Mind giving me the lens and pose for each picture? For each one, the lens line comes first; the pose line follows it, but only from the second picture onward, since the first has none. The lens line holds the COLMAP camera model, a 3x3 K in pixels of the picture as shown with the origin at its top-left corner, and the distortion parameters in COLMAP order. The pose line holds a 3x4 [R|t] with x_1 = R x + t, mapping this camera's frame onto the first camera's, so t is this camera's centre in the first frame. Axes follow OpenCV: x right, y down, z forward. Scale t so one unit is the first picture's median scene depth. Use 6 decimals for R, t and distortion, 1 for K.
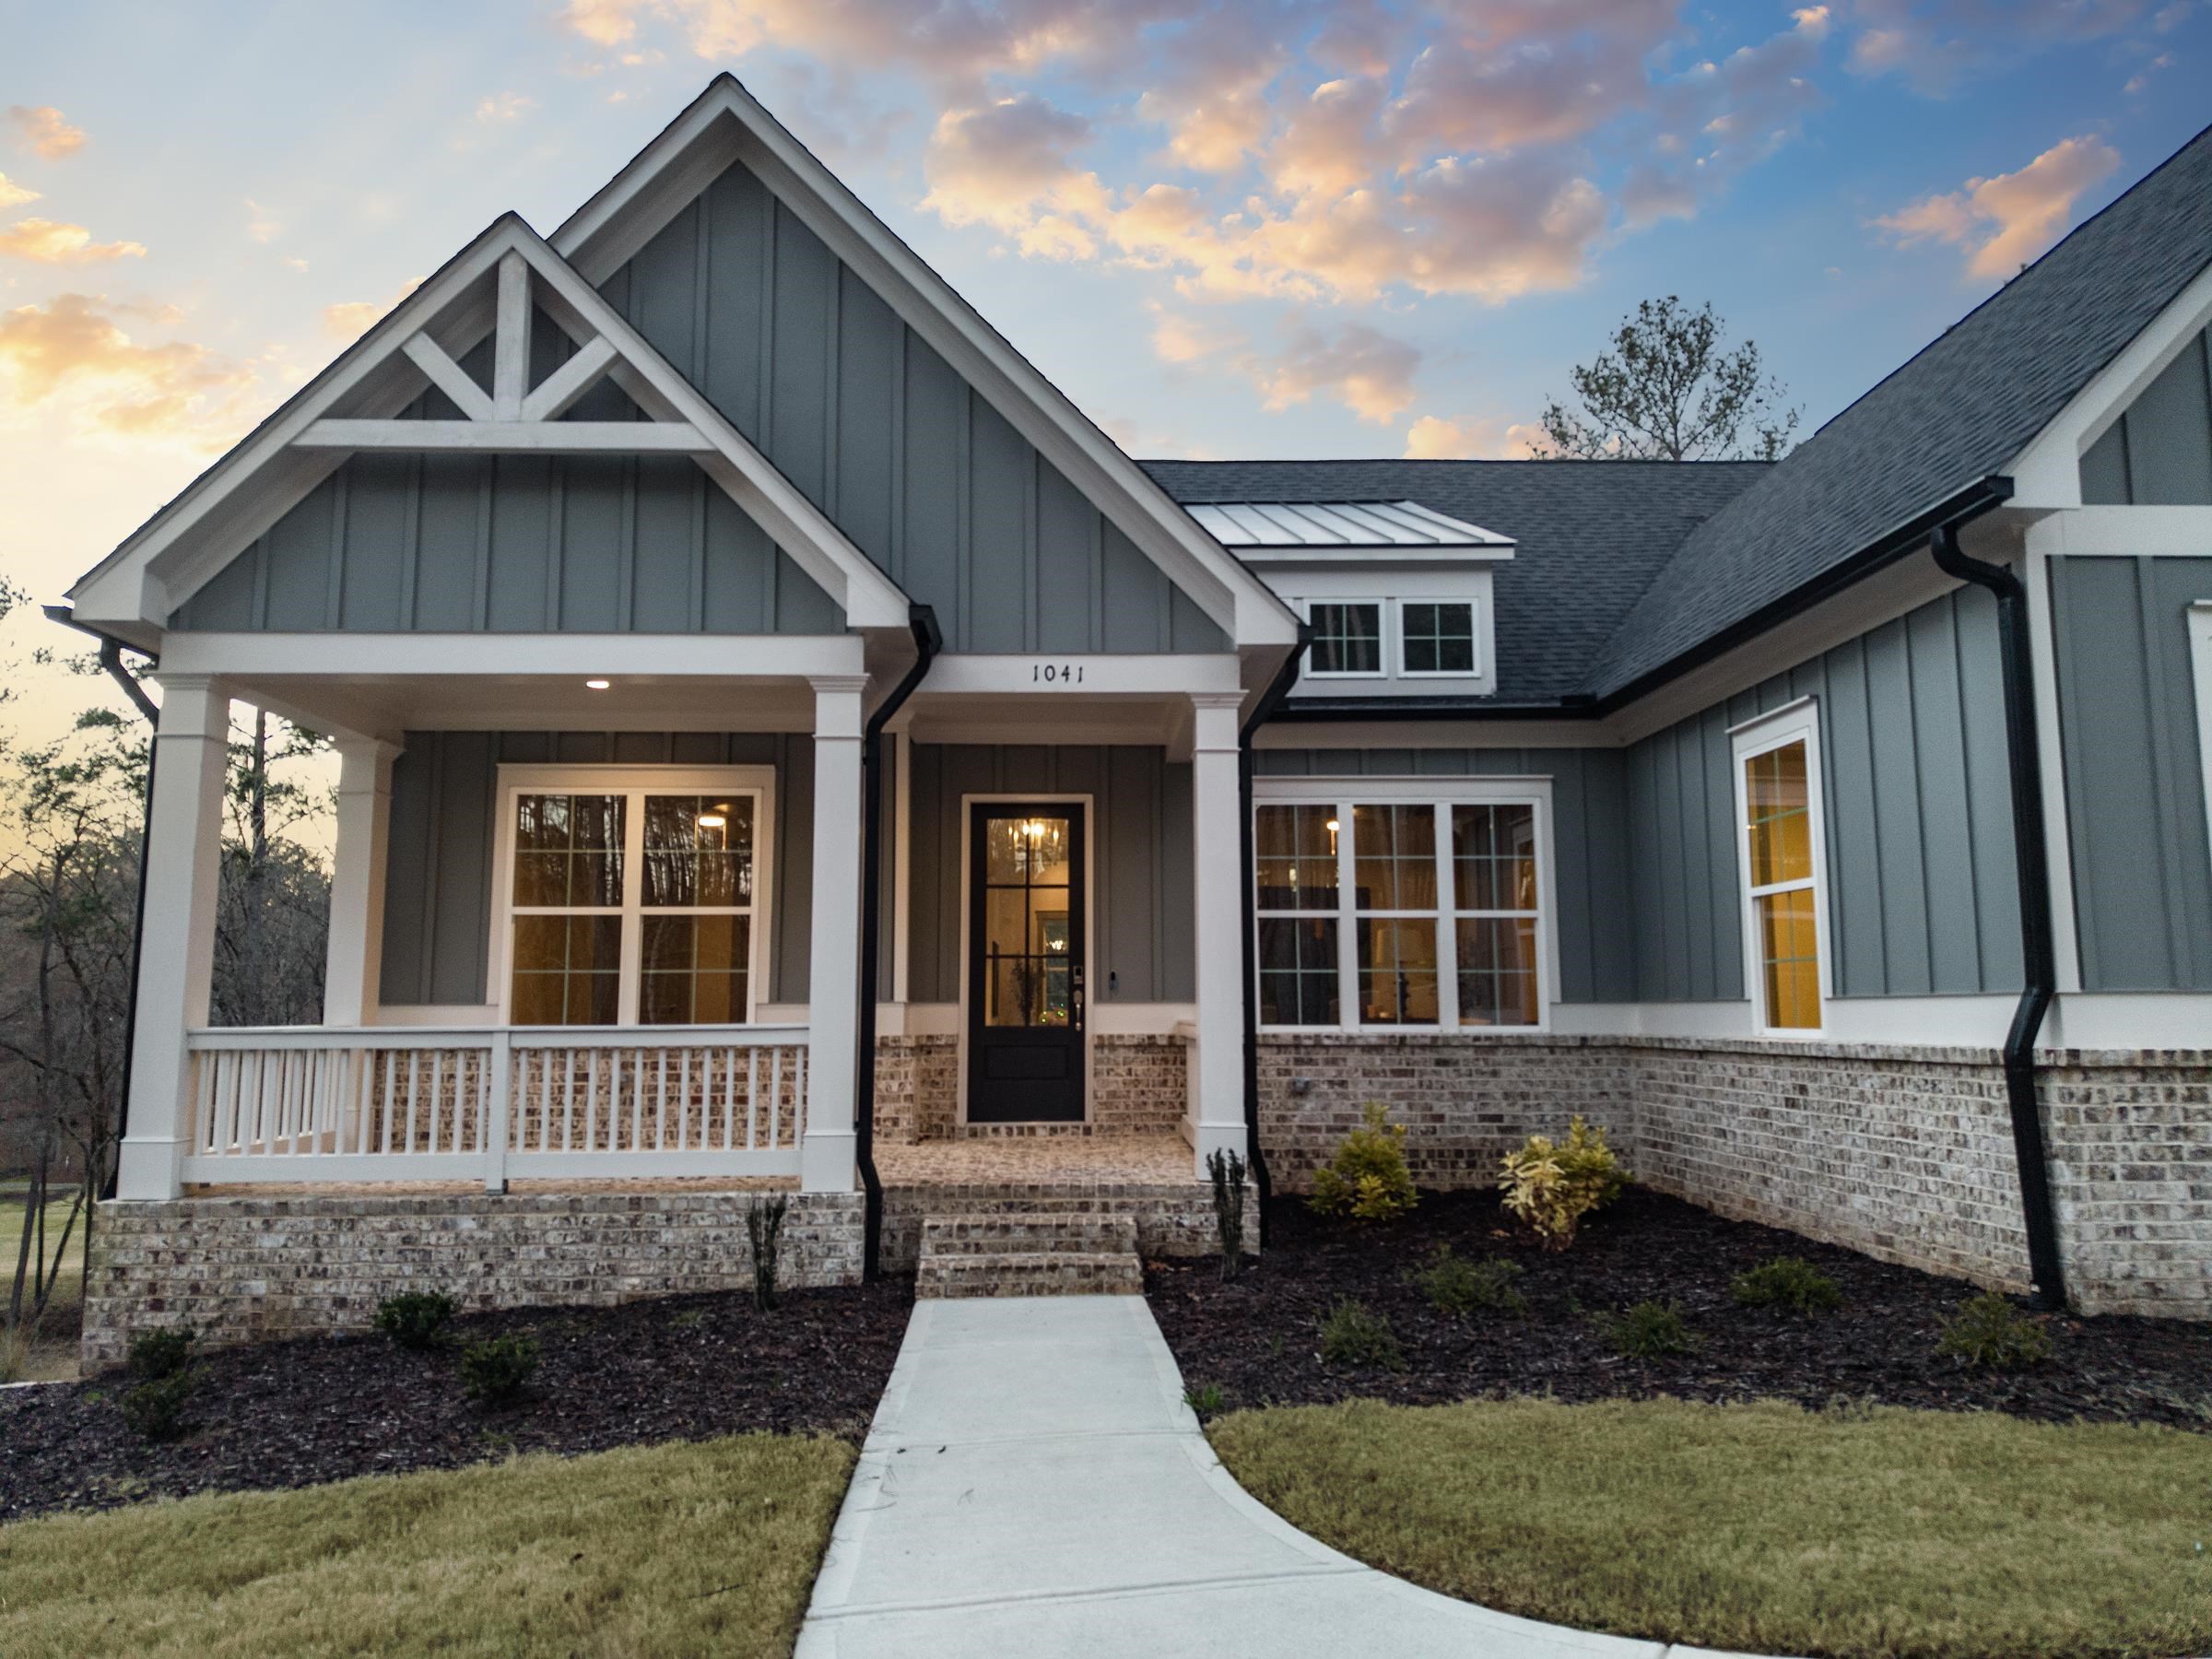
lens RADIAL K [[1473.9, 0, 1103.9], [0, 1473.9, 826.2], [0, 0, 1]] dist [0.021543, -0.018758]
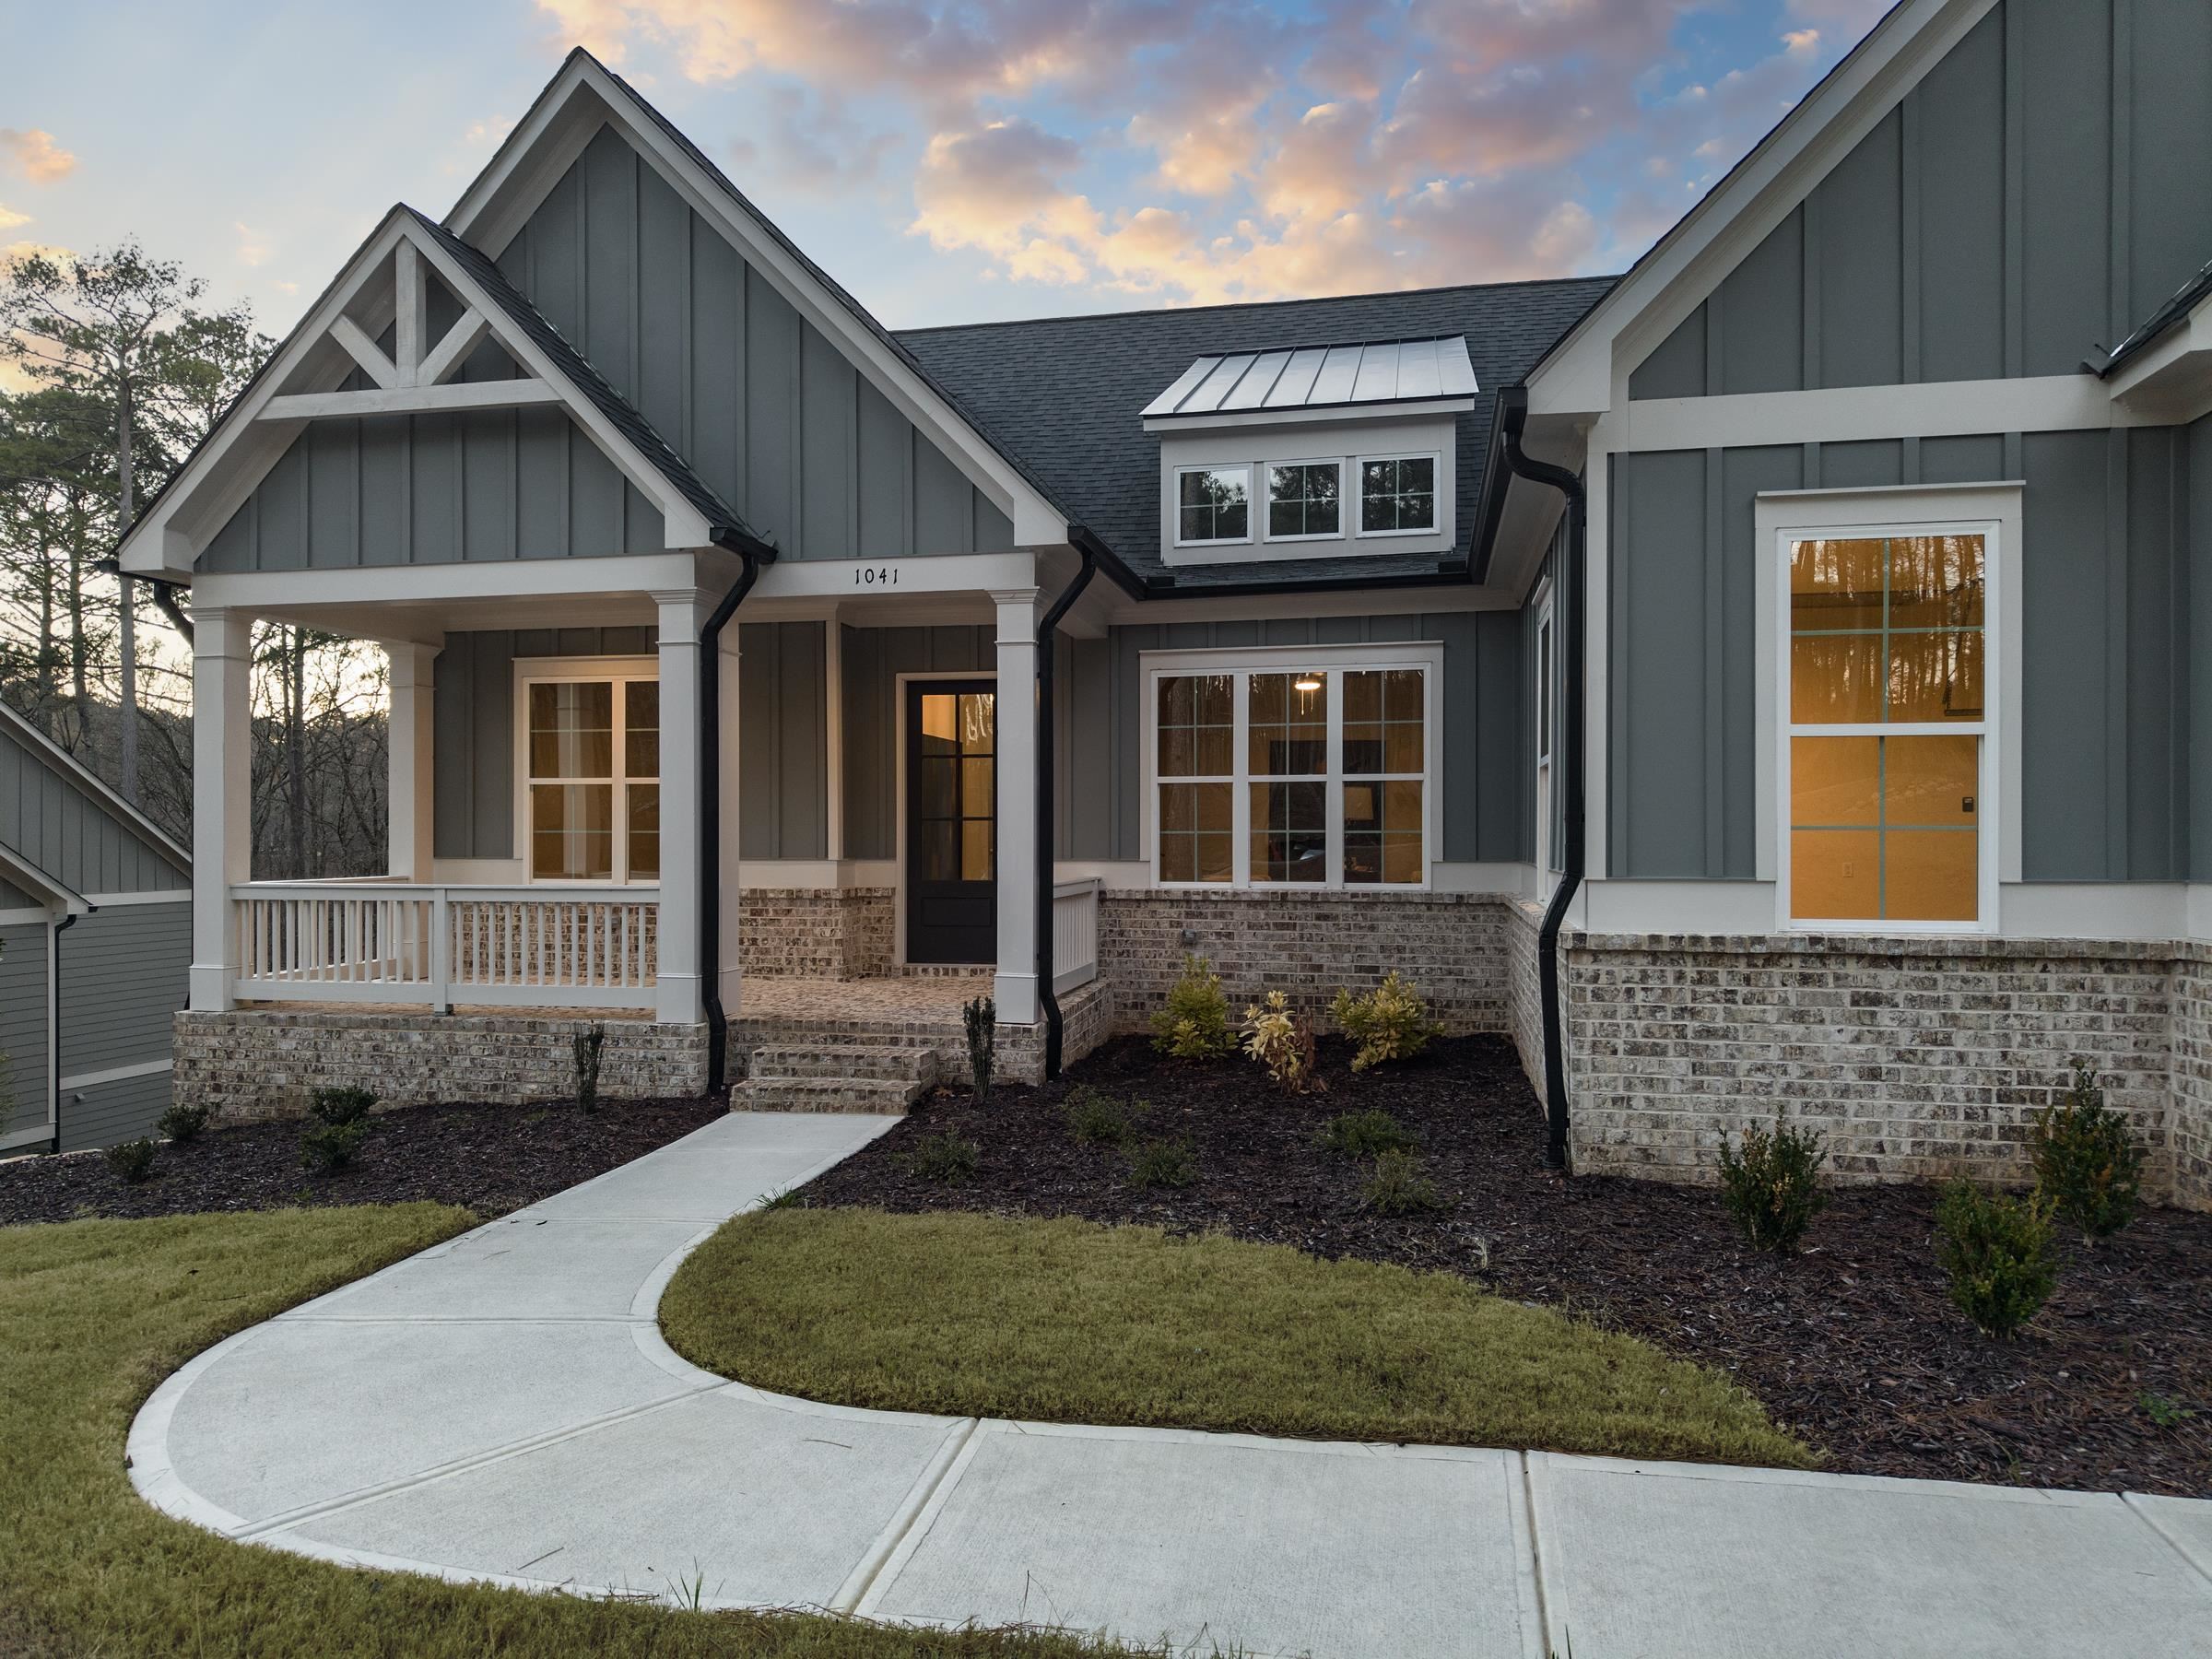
lens RADIAL K [[1473.9, 0, 1102.0], [0, 1473.9, 832.6], [0, 0, 1]] dist [0.021543, -0.018758]
pose [[0.972210, 0.002331, -0.234097, 0.438766], [0.026956, 0.992185, 0.121830, -0.047101], [0.232551, -0.124755, 0.964550, -0.076674]]
